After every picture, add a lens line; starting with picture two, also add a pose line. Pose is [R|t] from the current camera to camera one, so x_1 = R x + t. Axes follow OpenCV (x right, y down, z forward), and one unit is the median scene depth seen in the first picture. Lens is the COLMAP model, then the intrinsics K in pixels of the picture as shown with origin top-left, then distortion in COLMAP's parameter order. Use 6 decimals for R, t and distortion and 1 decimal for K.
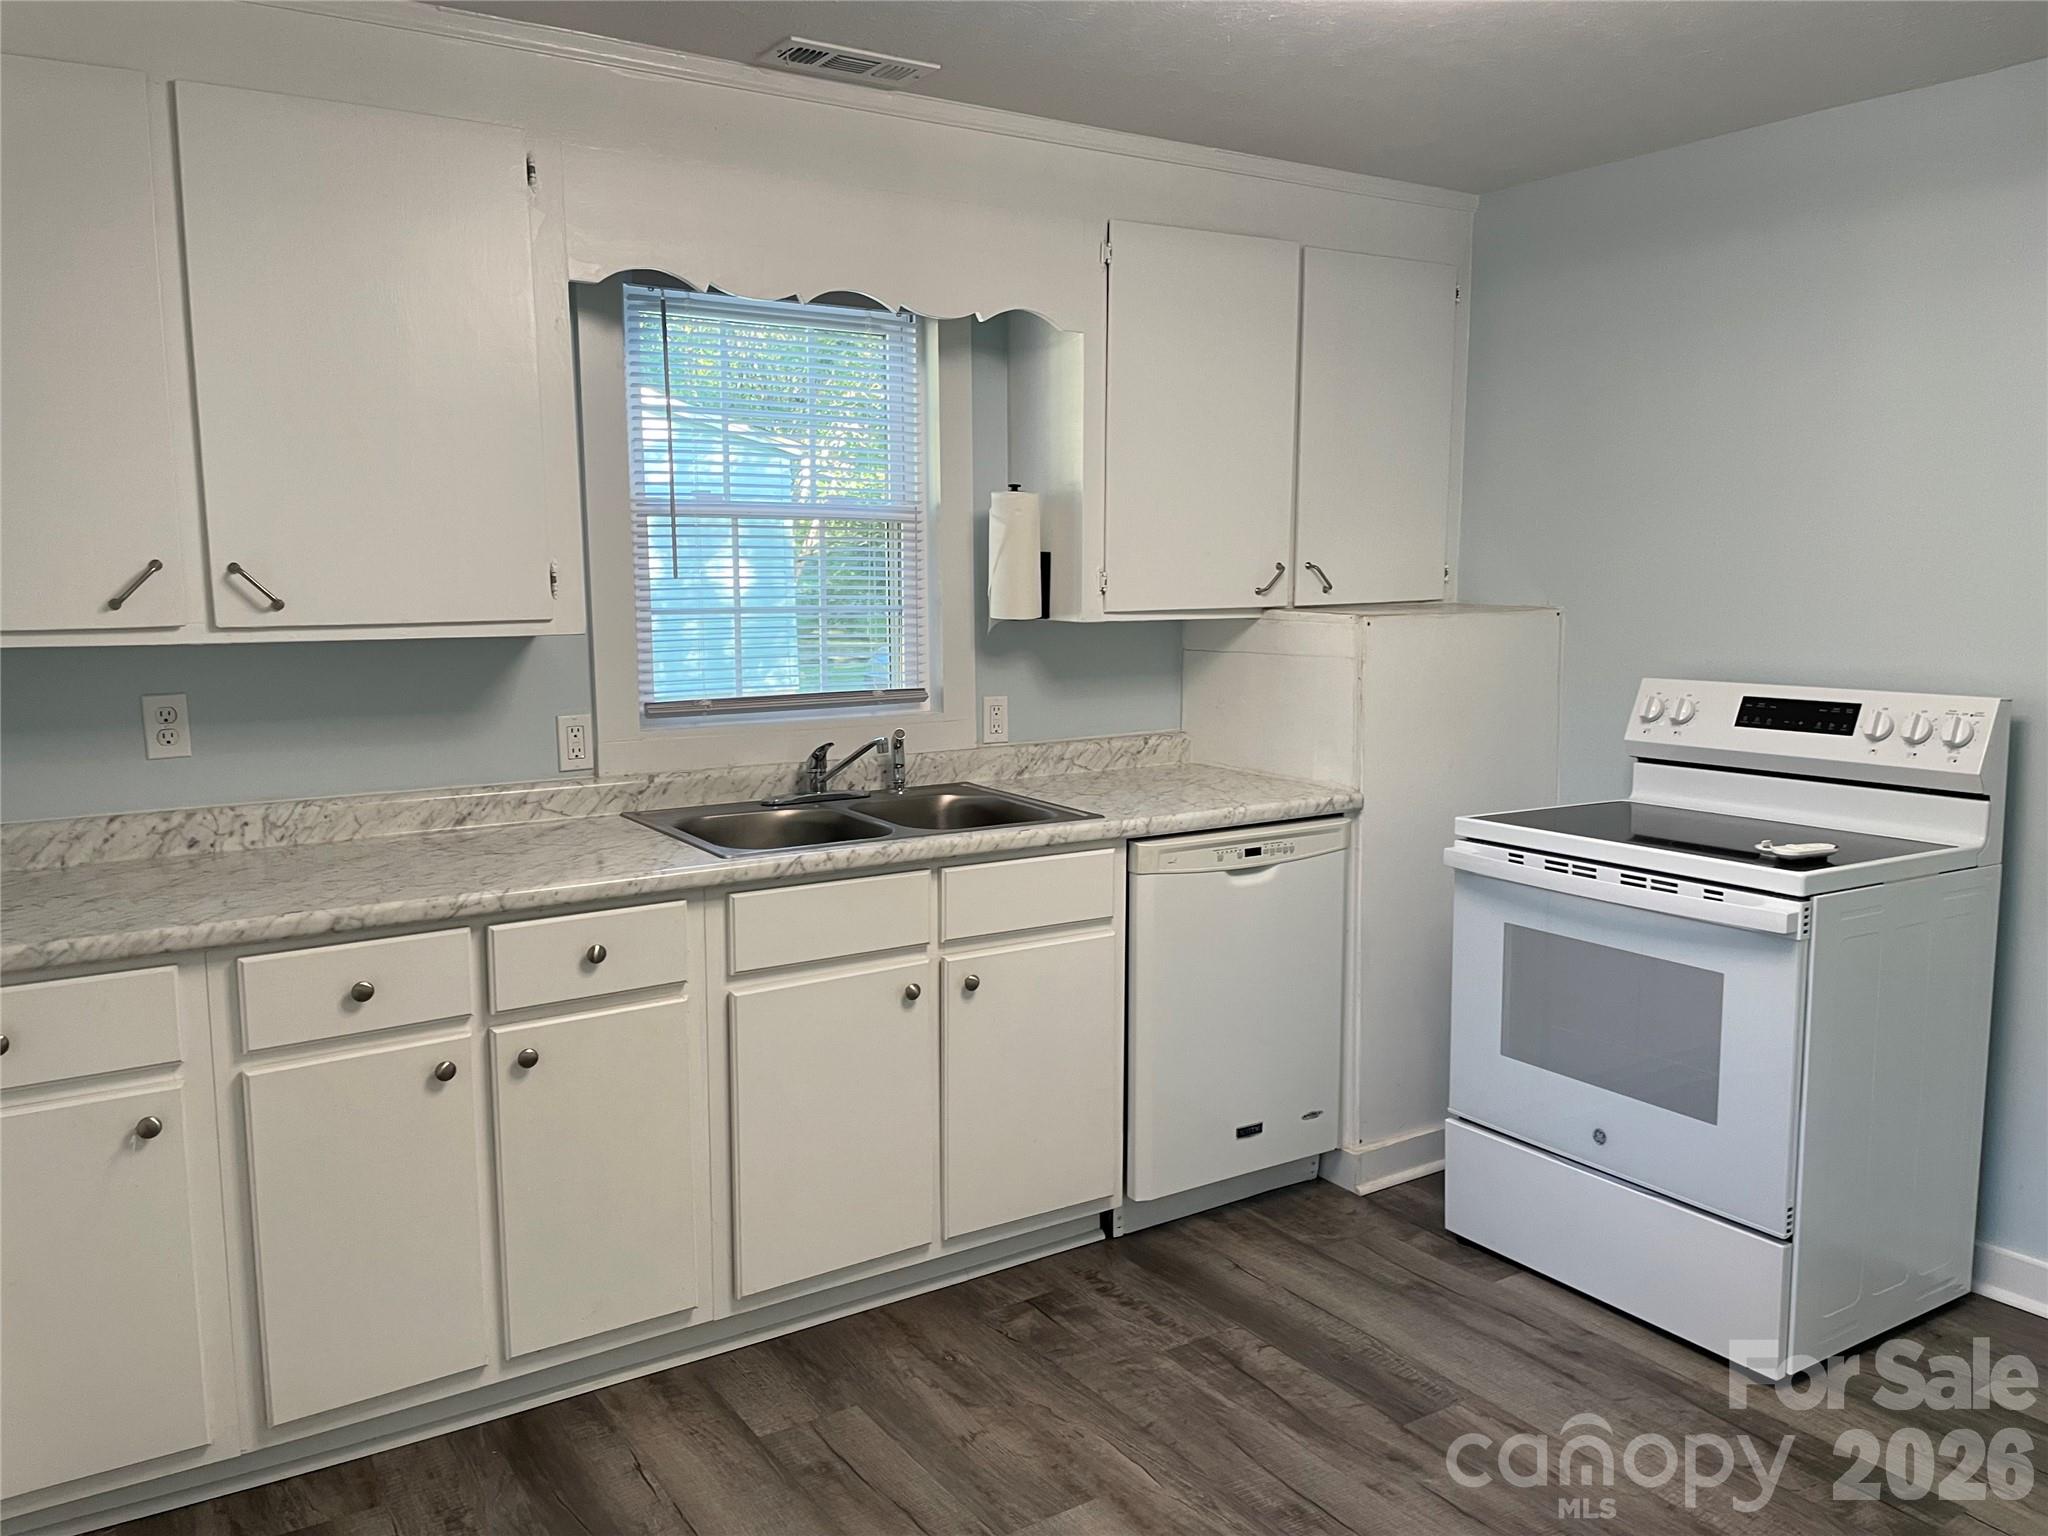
lens RADIAL K [[1530.8, 0, 1026.2], [0, 1530.8, 770.5], [0, 0, 1]] dist [0.075483, -0.101204]
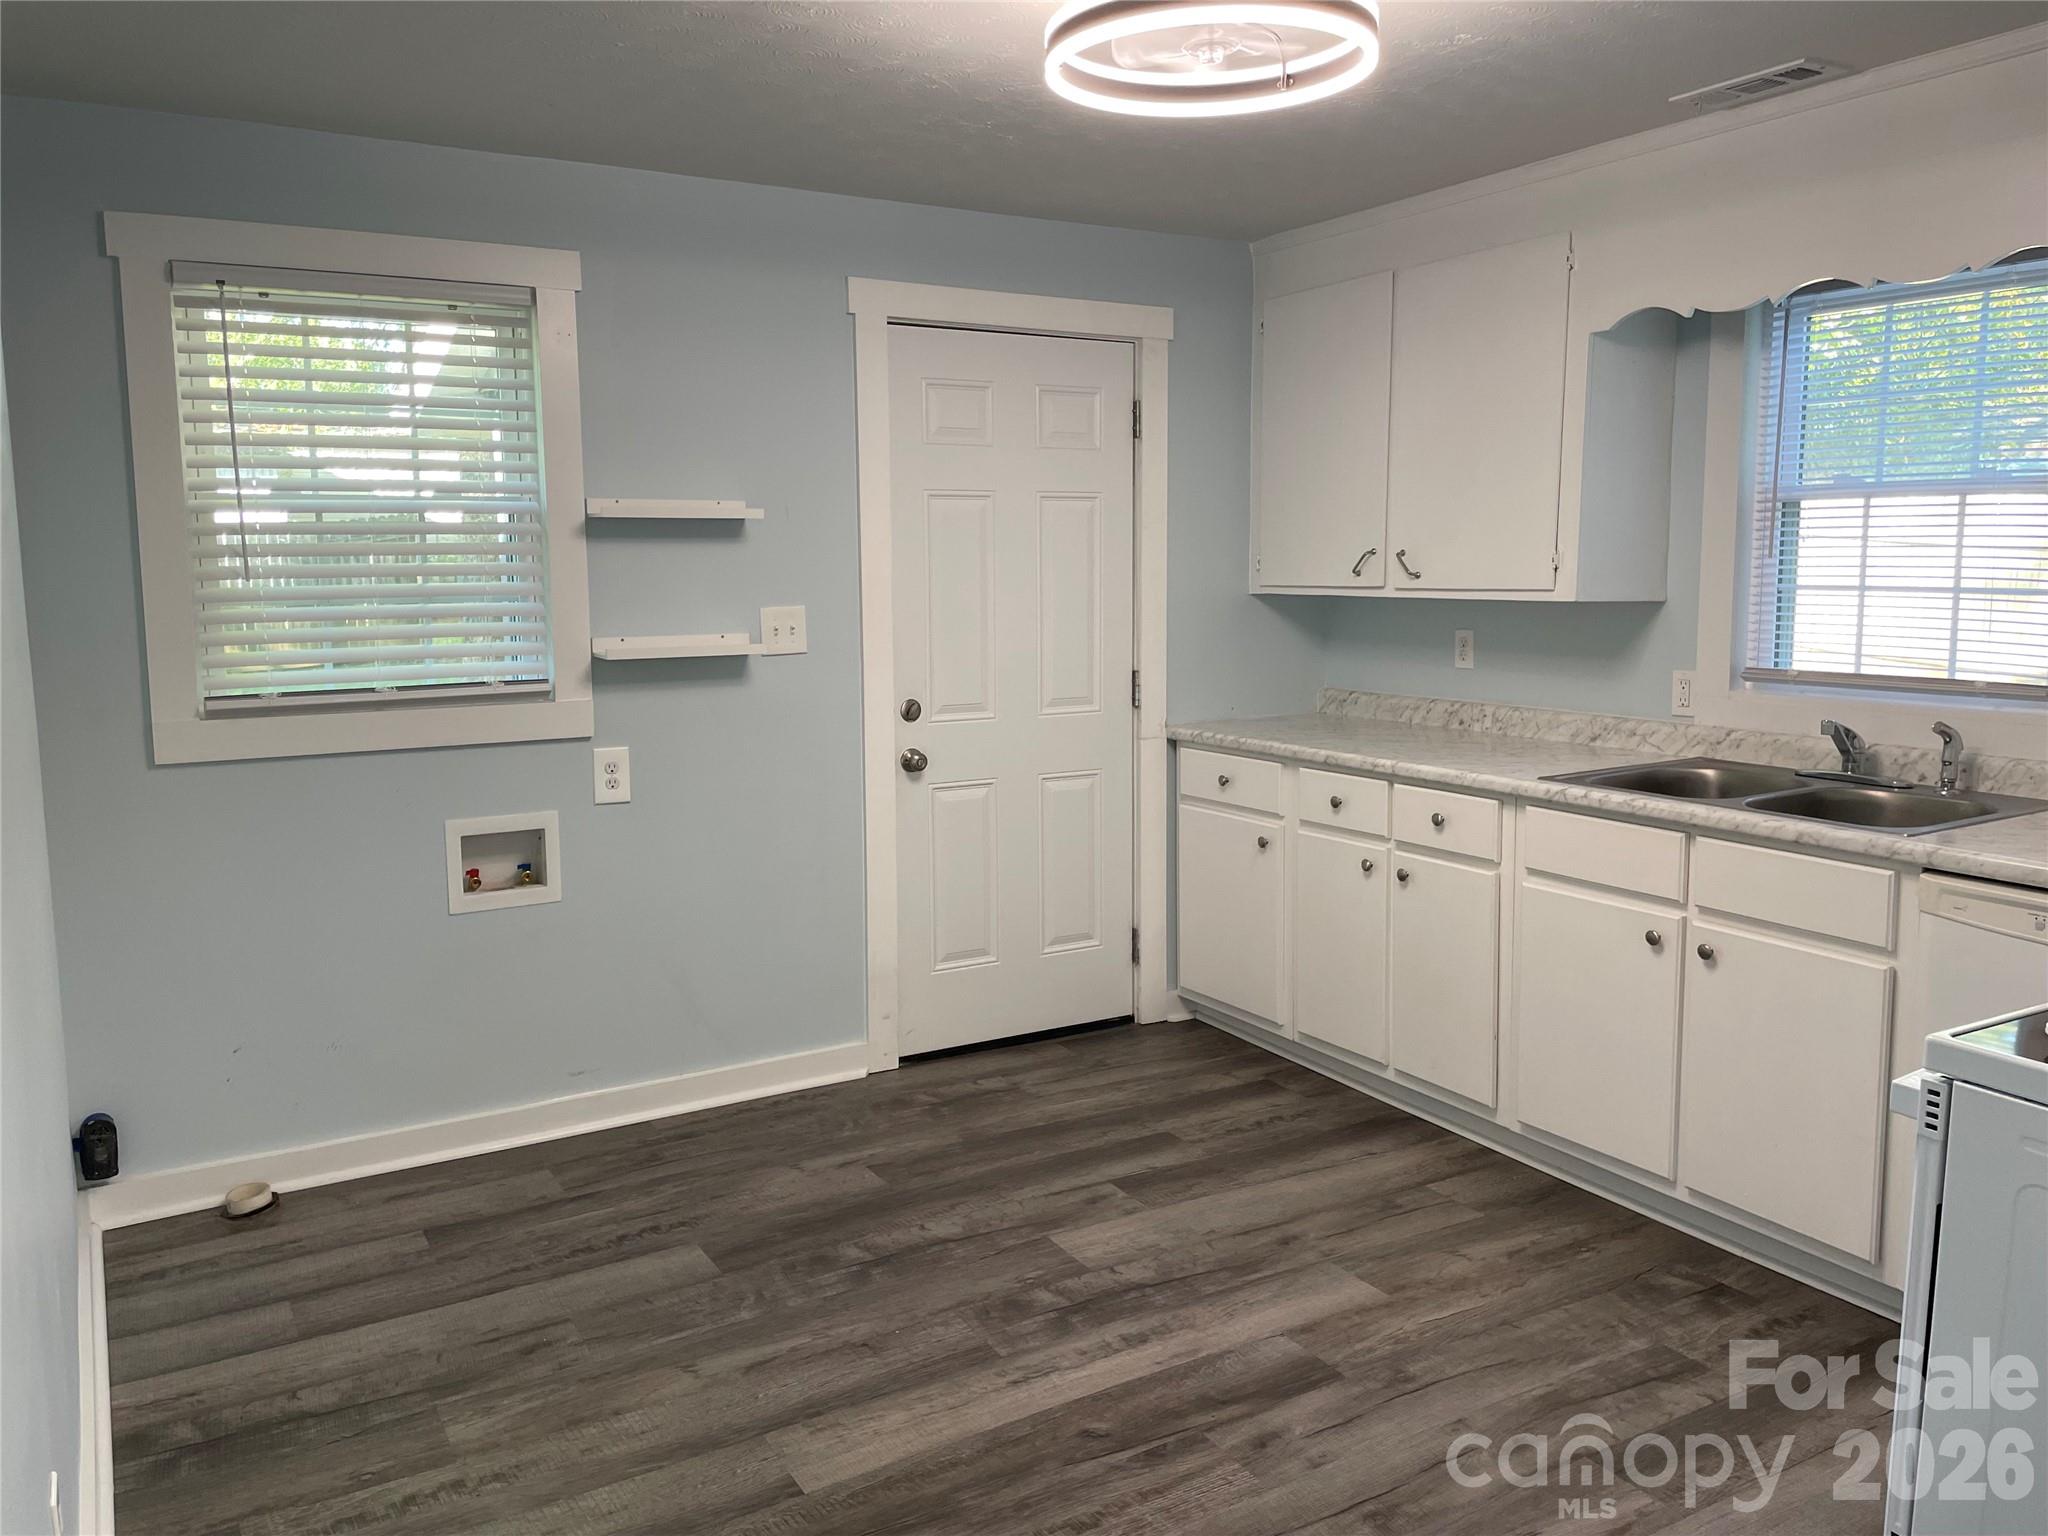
lens RADIAL K [[1530.8, 0, 1026.2], [0, 1530.8, 770.5], [0, 0, 1]] dist [0.075483, -0.101204]
pose [[-0.035187, 0.147217, -0.988478, 1.080986], [-0.119190, 0.981413, 0.150408, -0.091983], [0.992248, 0.123109, -0.016986, 0.588656]]
